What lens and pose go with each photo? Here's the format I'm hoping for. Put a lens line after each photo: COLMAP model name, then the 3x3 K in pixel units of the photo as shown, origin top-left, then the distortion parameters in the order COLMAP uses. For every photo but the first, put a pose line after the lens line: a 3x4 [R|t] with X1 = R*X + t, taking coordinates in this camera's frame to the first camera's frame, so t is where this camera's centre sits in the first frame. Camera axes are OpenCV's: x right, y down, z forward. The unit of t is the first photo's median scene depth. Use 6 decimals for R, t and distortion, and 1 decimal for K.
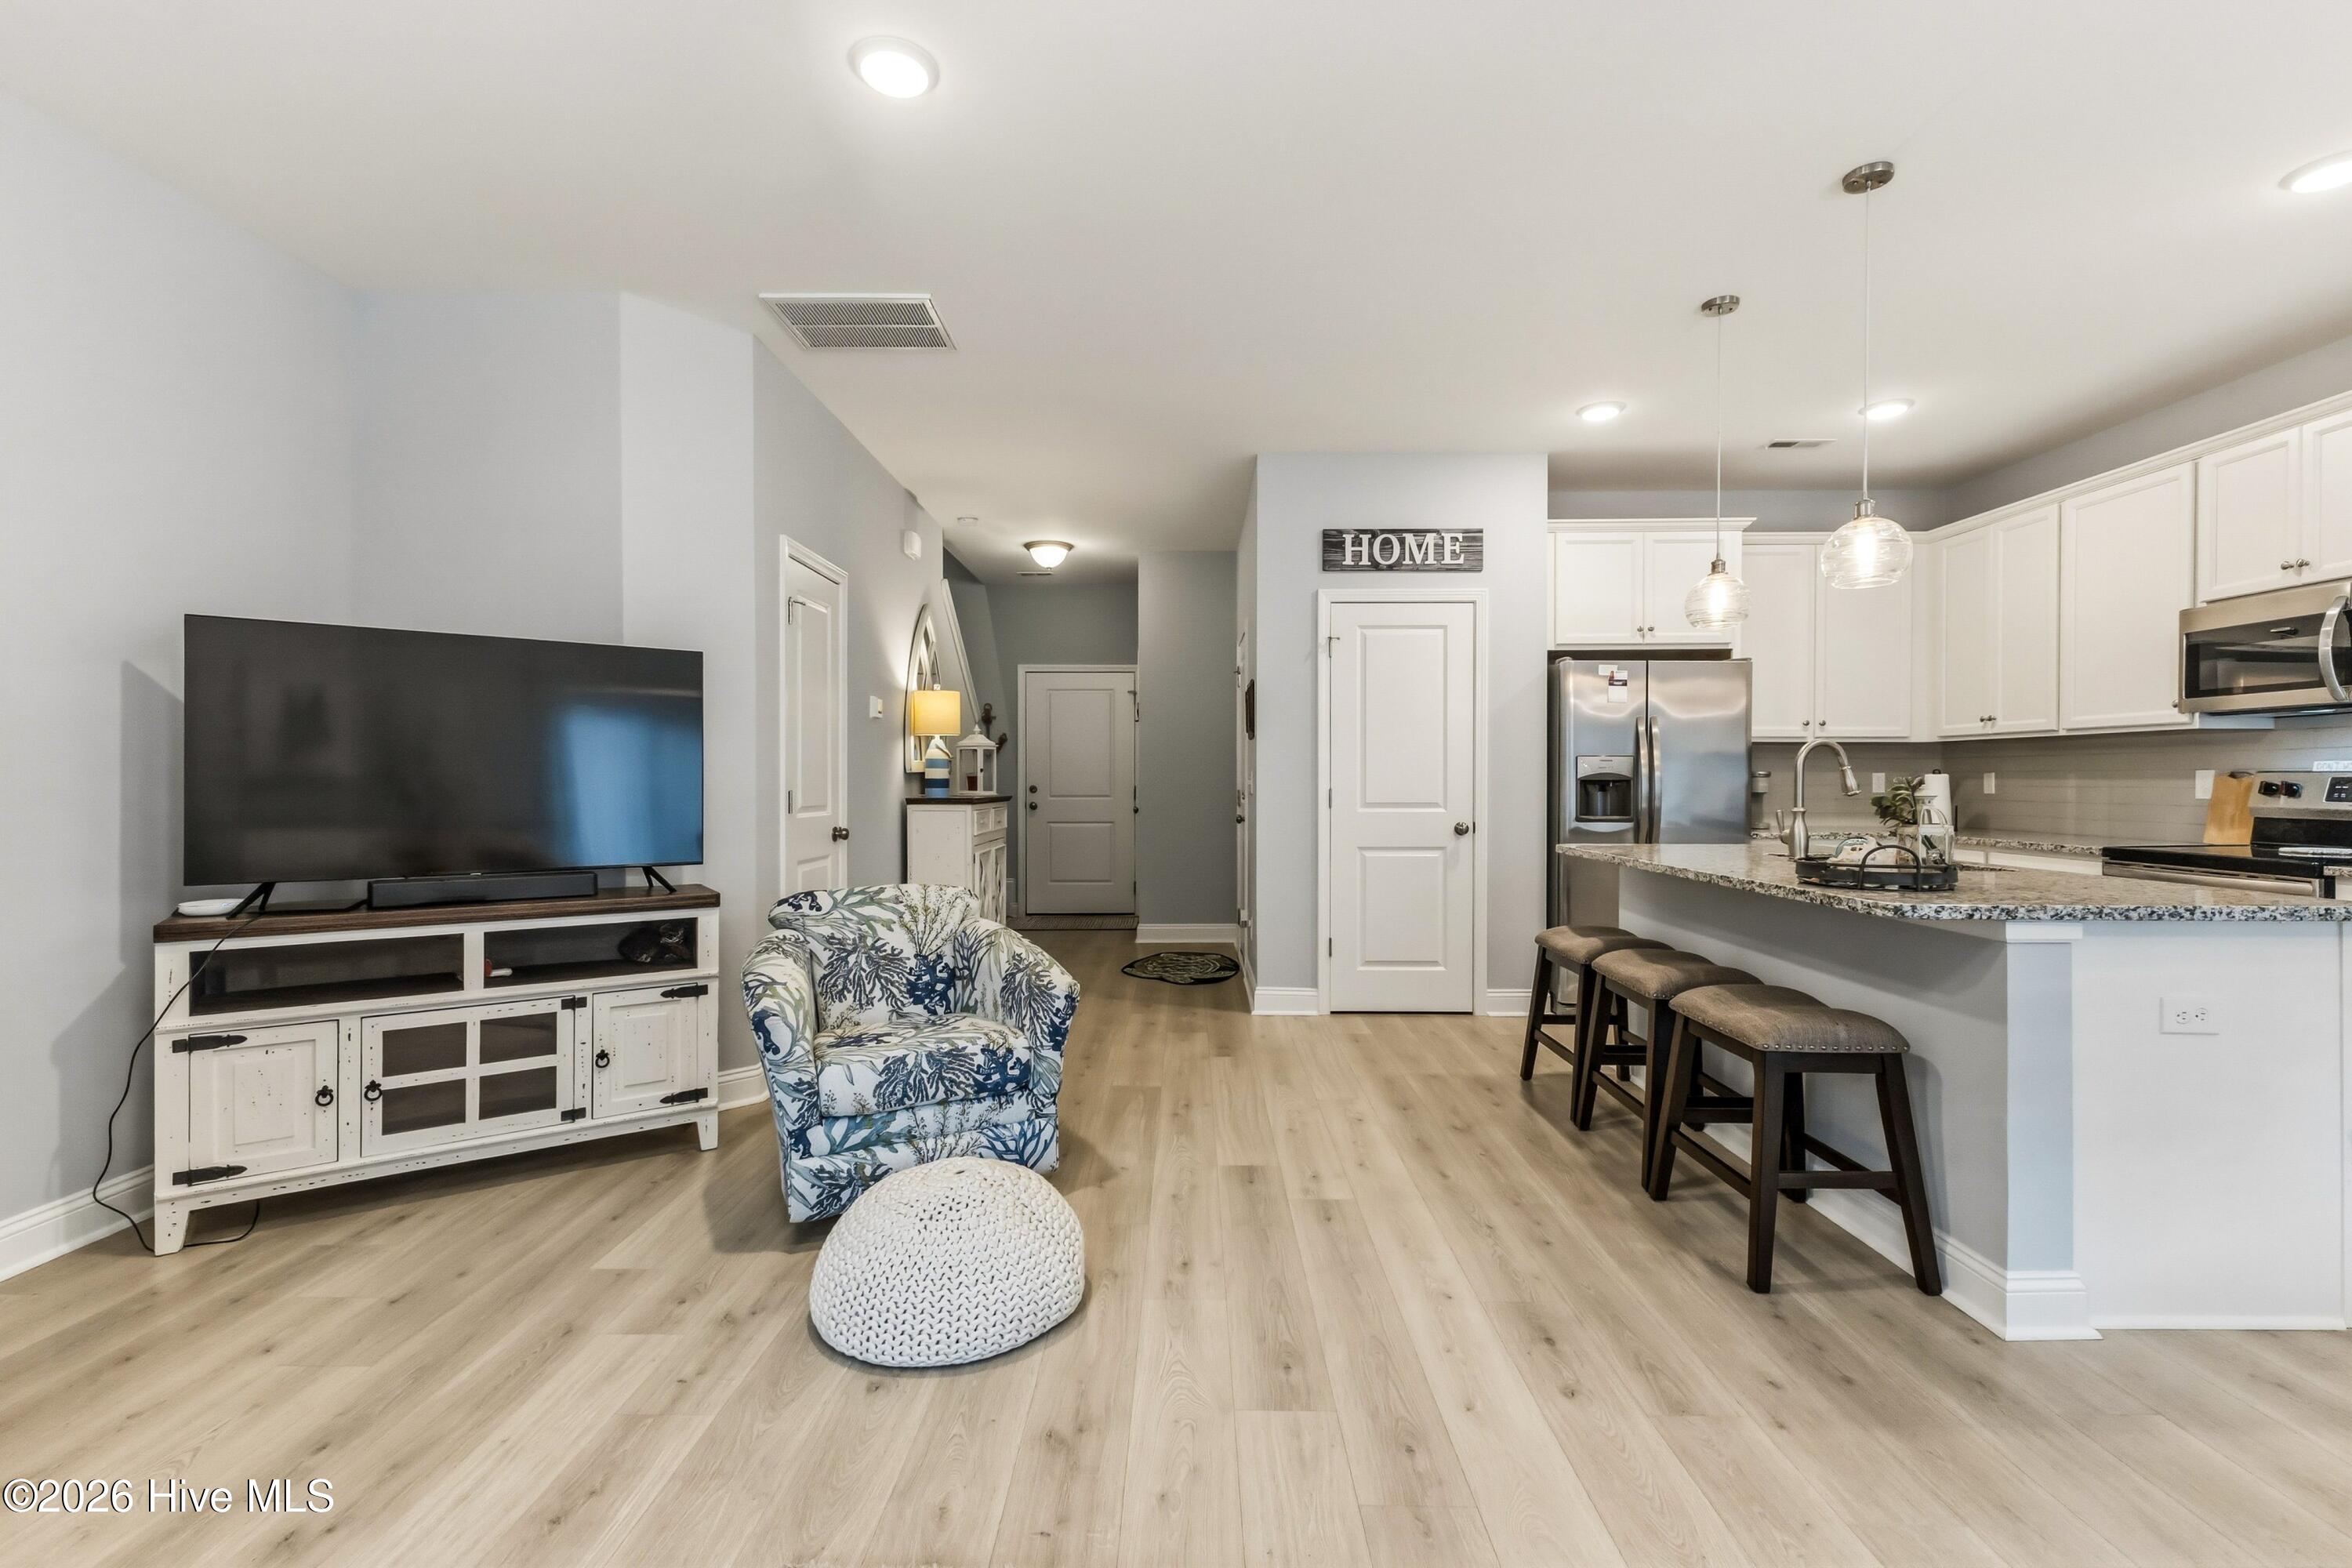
lens RADIAL K [[1021.0, 0, 1176.0], [0, 1021.0, 784.0], [0, 0, 1]] dist [0.009300, -0.000357]
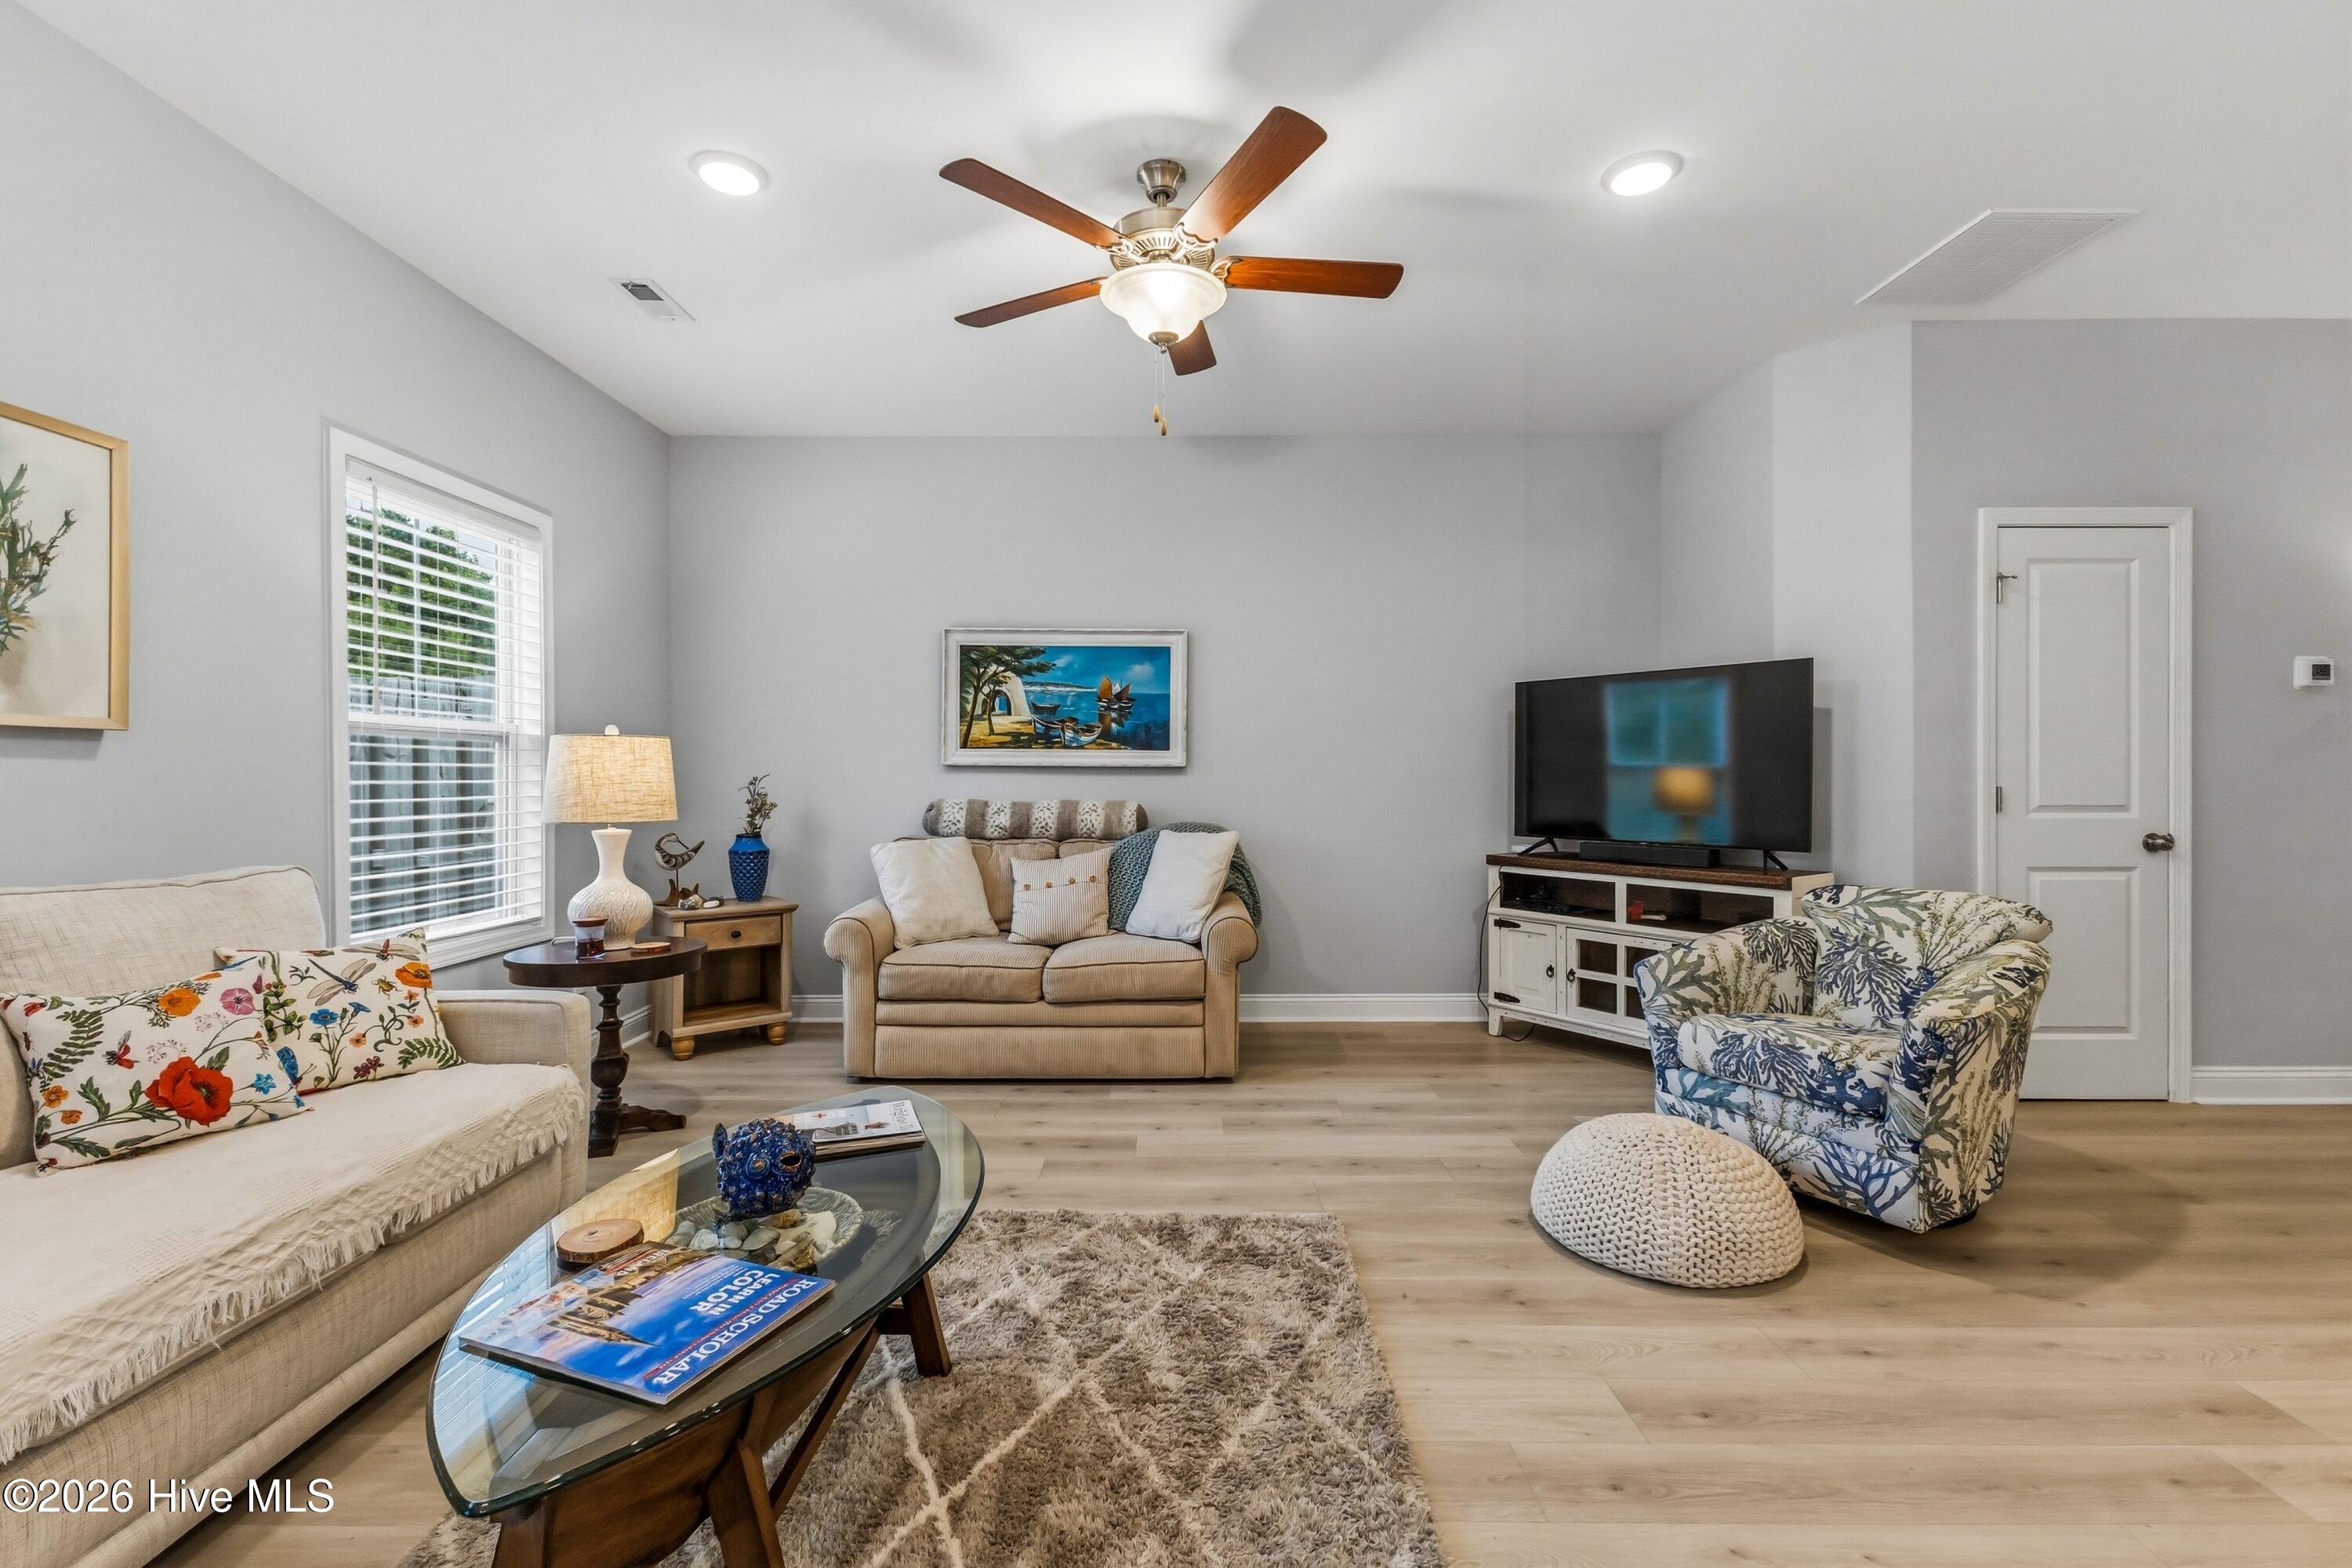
lens RADIAL K [[1020.4, 0, 1174.6], [0, 1020.4, 776.5], [0, 0, 1]] dist [0.009683, -0.000297]
pose [[0.013076, -0.001171, -0.999914, 0.642899], [-0.002725, 0.999996, -0.001207, 0.000793], [0.999911, 0.002741, 0.013073, 0.322472]]
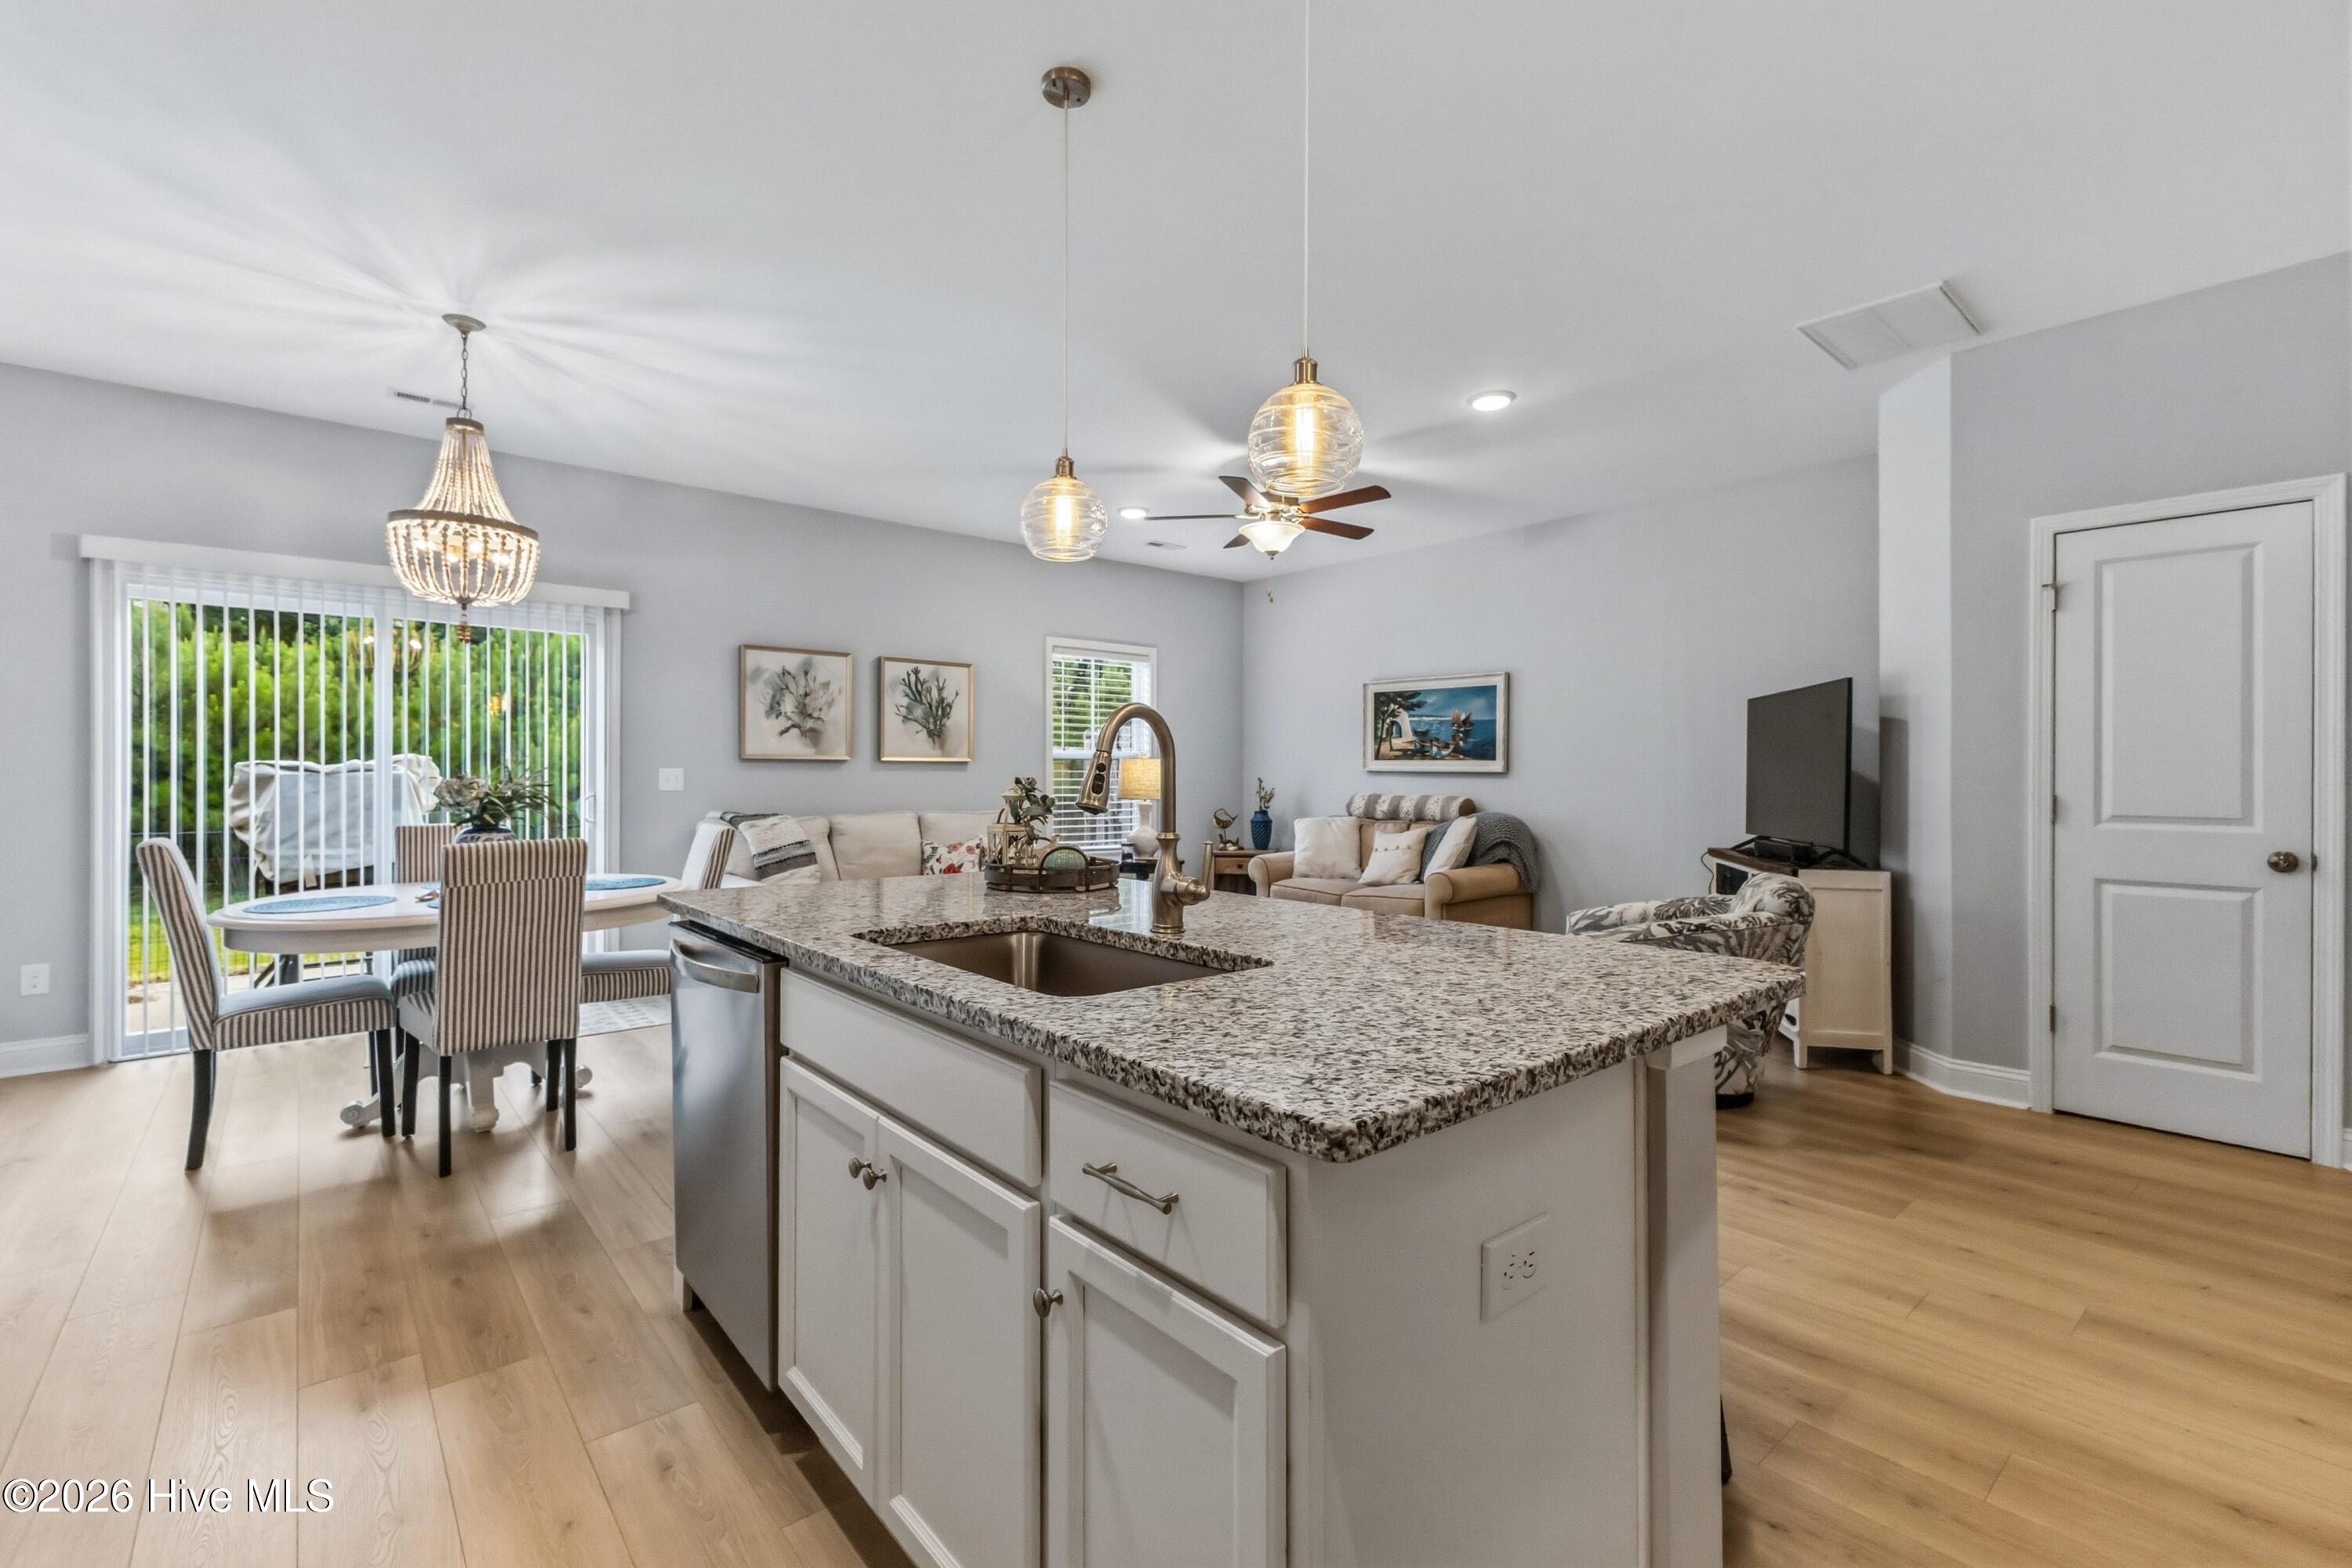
lens RADIAL K [[1022.3, 0, 1175.1], [0, 1022.3, 777.0], [0, 0, 1]] dist [0.016188, -0.003455]
pose [[-0.749320, -0.002847, -0.662202, 0.994461], [-0.007112, 0.999968, 0.003748, -0.008760], [0.662170, 0.007518, -0.749316, 1.448853]]
